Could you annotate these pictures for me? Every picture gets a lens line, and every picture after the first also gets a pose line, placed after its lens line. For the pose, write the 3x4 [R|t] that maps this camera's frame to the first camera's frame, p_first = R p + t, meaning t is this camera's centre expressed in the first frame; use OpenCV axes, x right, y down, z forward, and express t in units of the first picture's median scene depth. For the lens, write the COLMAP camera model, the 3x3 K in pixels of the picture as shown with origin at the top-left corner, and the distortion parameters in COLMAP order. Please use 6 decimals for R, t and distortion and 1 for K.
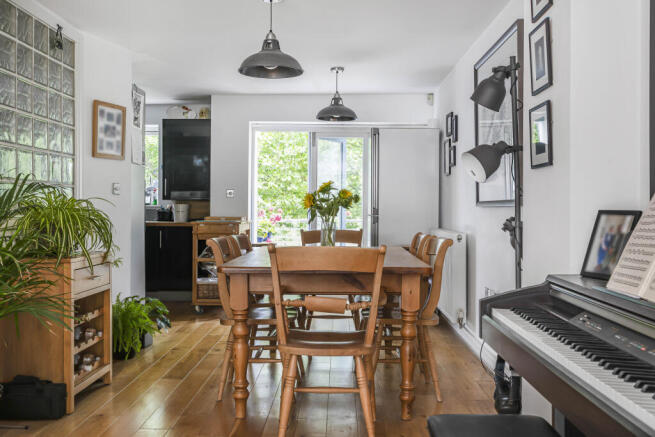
lens RADIAL K [[645.3, 0, 327.5], [0, 645.3, 218.5], [0, 0, 1]] dist [0.011371, 0.000543]
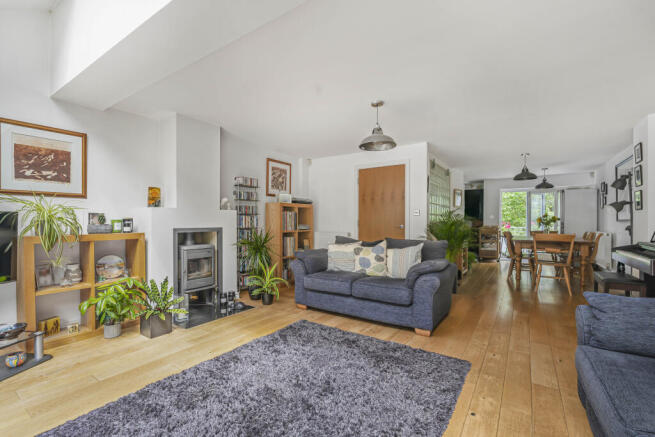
lens RADIAL K [[296.8, 0, 328.0], [0, 296.8, 227.3], [0, 0, 1]] dist [-0.002621, -0.000401]
pose [[0.843475, 0.002374, -0.537163, -0.122276], [-0.002777, 0.999996, 0.000058, 0.008062], [0.537161, 0.001443, 0.843479, -0.717040]]
